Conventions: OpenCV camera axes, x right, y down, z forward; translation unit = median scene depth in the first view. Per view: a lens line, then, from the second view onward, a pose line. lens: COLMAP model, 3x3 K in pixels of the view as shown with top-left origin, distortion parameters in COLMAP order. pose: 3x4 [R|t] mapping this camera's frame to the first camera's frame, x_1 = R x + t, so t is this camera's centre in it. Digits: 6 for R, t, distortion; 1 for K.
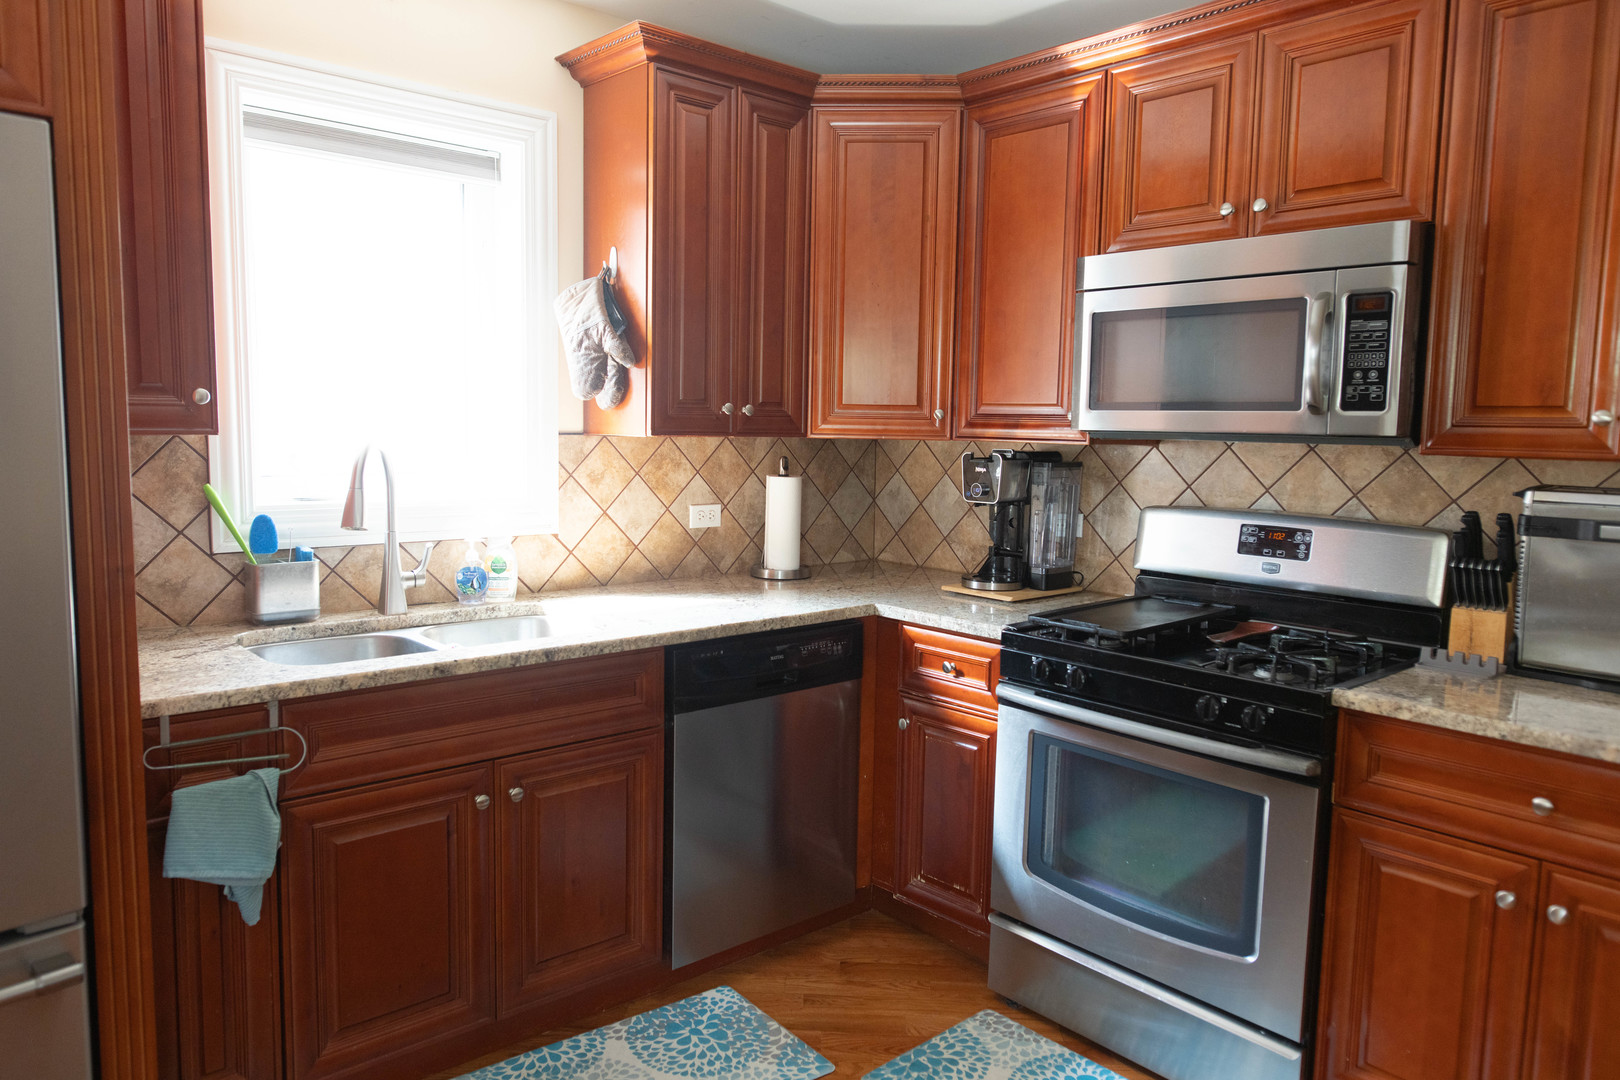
lens RADIAL K [[1111.0, 0, 807.8], [0, 1111.0, 535.9], [0, 0, 1]] dist [-0.001110, 0.001184]
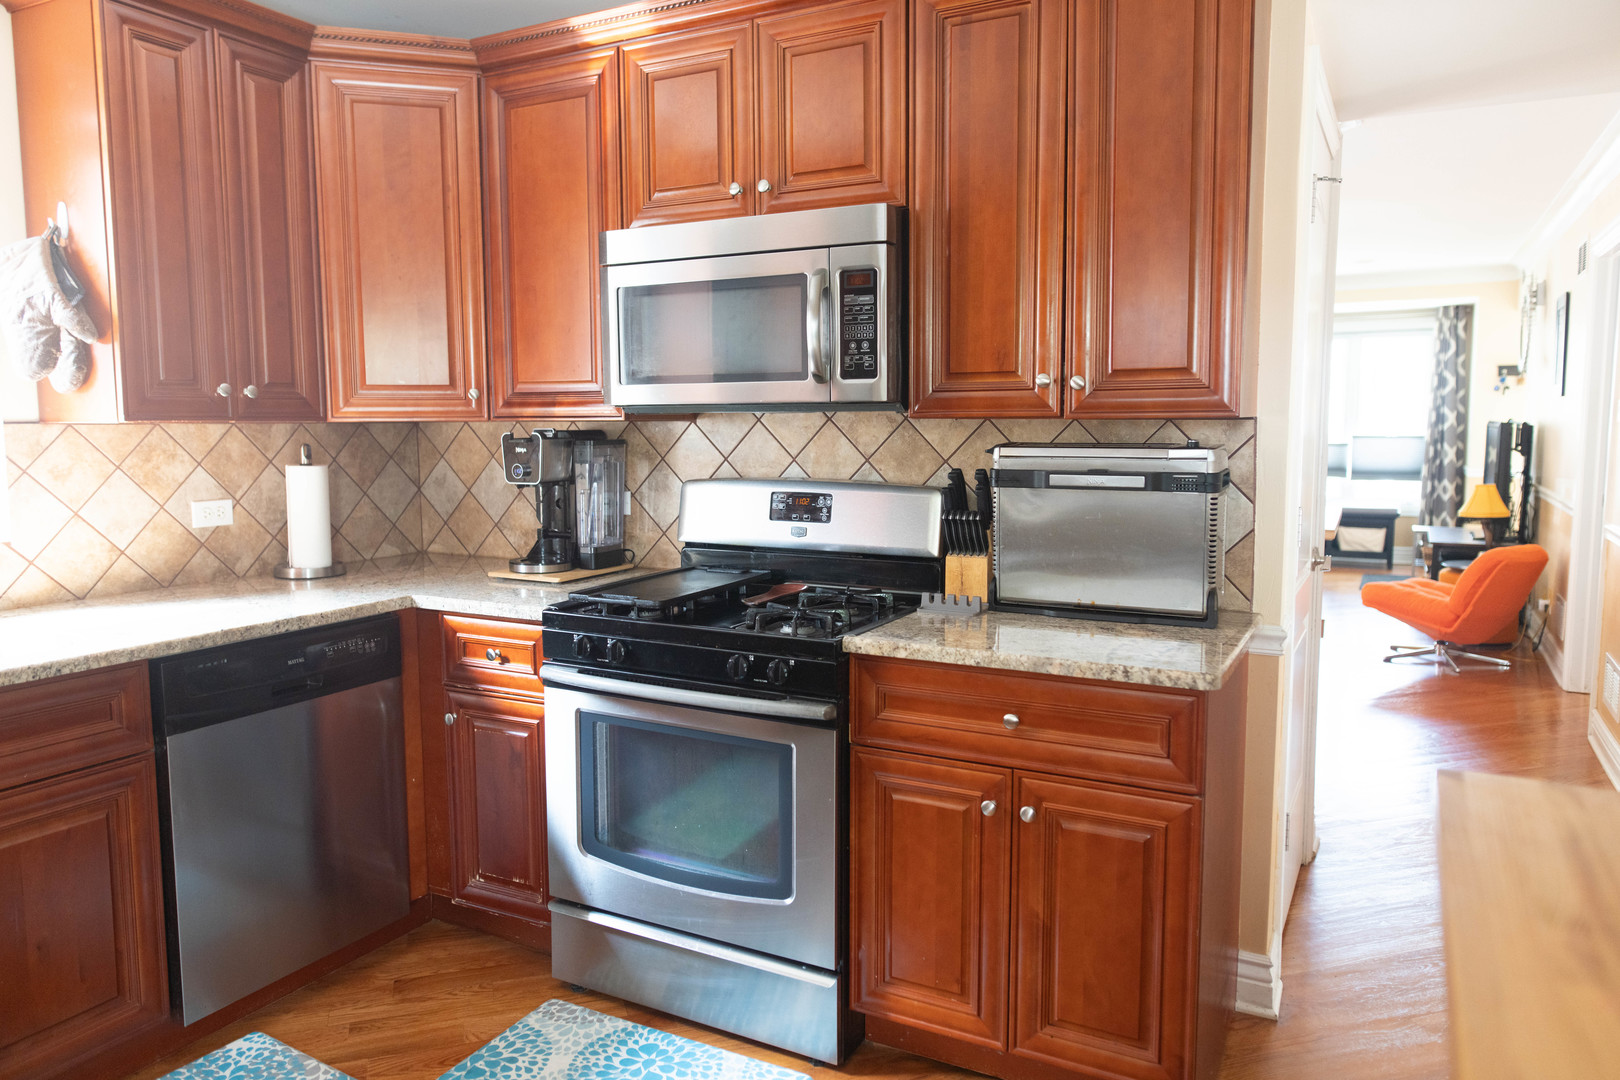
lens RADIAL K [[1111.0, 0, 803.0], [0, 1111.0, 531.2], [0, 0, 1]] dist [-0.001110, 0.001184]
pose [[0.937855, -0.056946, 0.342323, 0.060647], [0.056788, 0.998331, 0.010492, 0.018539], [-0.342350, 0.009600, 0.939524, 0.002891]]
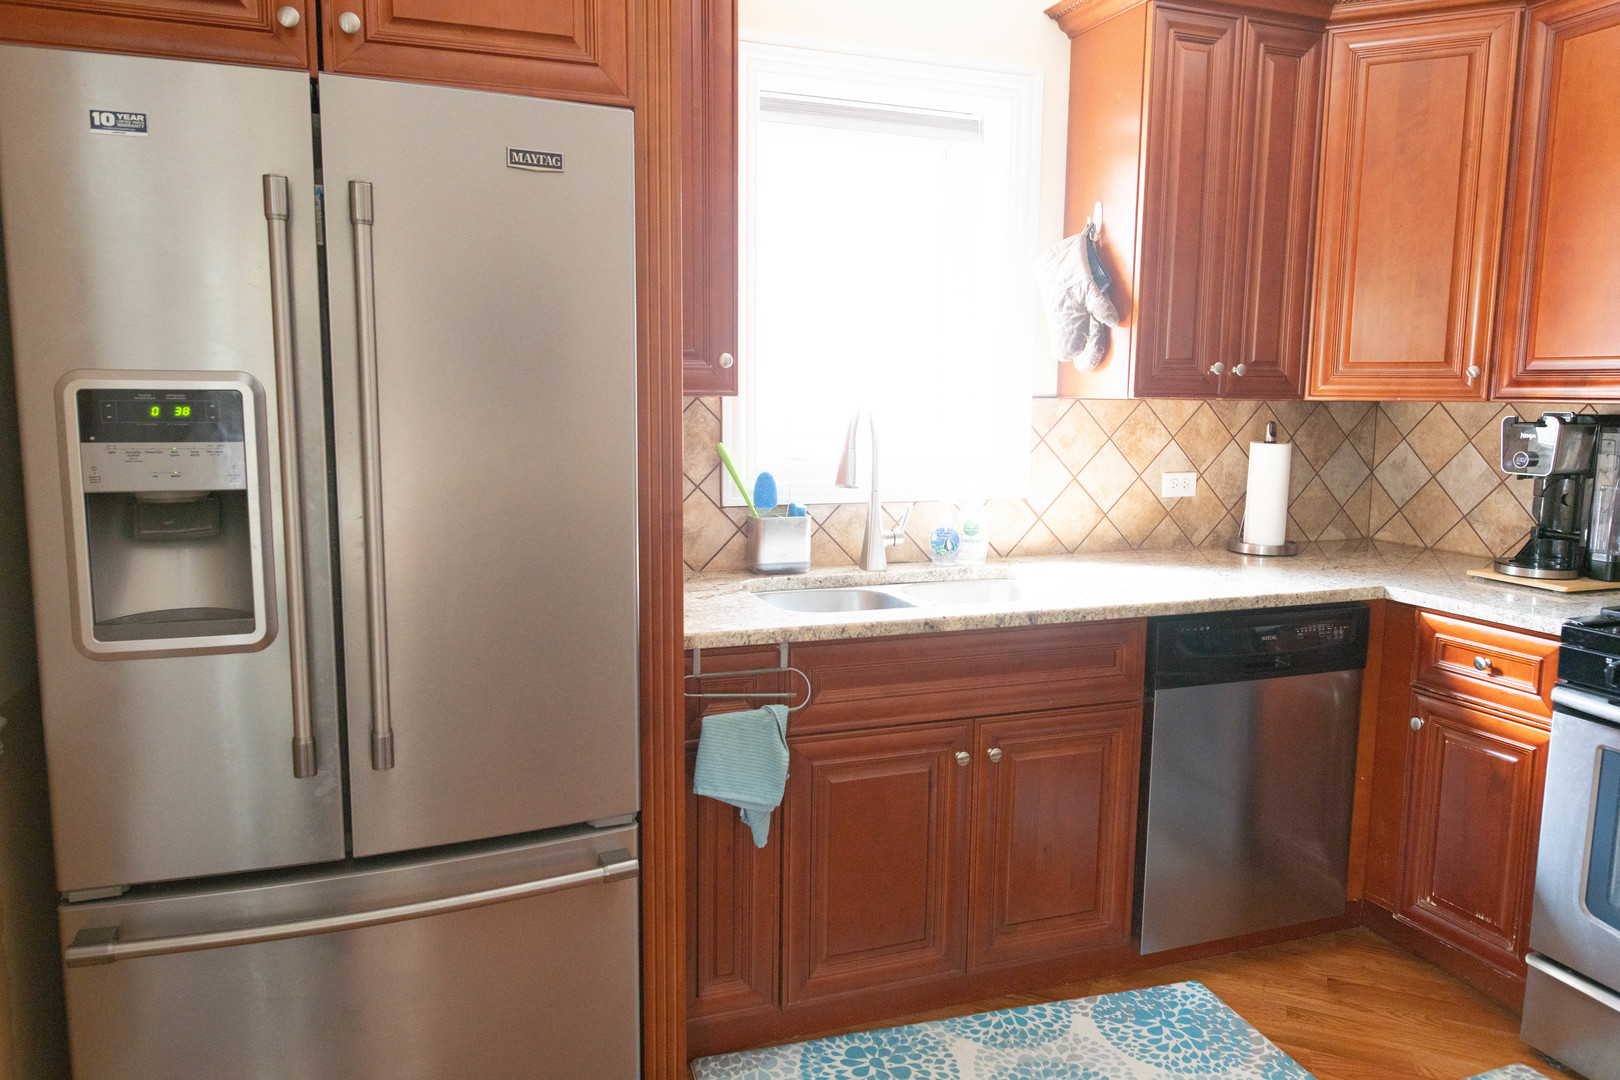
lens RADIAL K [[1111.0, 0, 807.0], [0, 1111.0, 535.4], [0, 0, 1]] dist [-0.001110, 0.001184]
pose [[0.932761, 0.036967, -0.358596, -0.062530], [-0.029280, 0.999211, 0.026844, 0.012063], [0.359305, -0.014539, 0.933107, 0.007297]]
